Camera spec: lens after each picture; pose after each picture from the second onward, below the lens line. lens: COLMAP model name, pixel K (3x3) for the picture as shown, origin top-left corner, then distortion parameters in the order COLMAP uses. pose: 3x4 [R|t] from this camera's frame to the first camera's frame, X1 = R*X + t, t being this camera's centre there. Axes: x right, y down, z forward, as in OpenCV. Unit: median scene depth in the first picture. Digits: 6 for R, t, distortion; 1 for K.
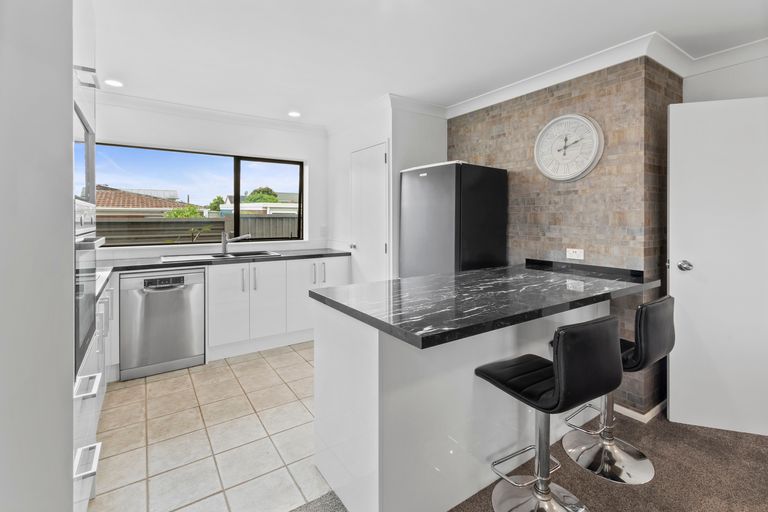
lens RADIAL K [[349.2, 0, 374.7], [0, 349.2, 215.0], [0, 0, 1]] dist [0.000360, -0.000133]
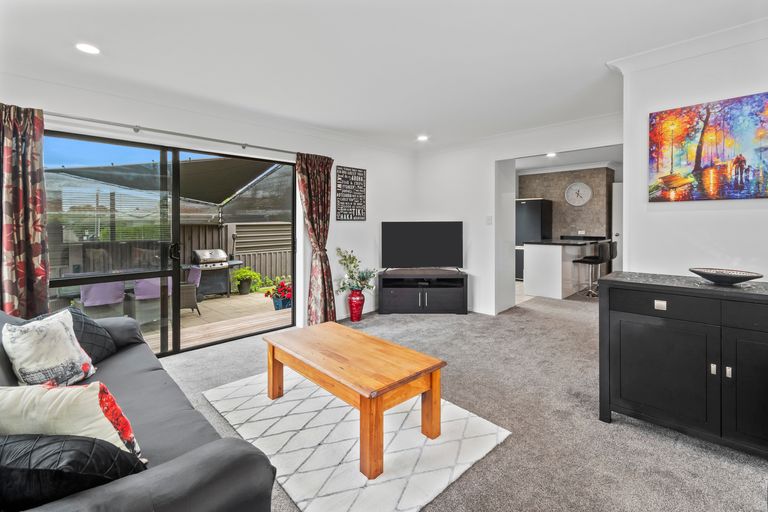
lens RADIAL K [[349.2, 0, 373.4], [0, 349.2, 227.6], [0, 0, 1]] dist [0.000360, -0.000133]
pose [[0.983530, -0.007789, 0.180579, -1.623295], [0.003157, 0.999659, 0.025923, -0.006427], [-0.180719, -0.024926, 0.983219, -1.499869]]
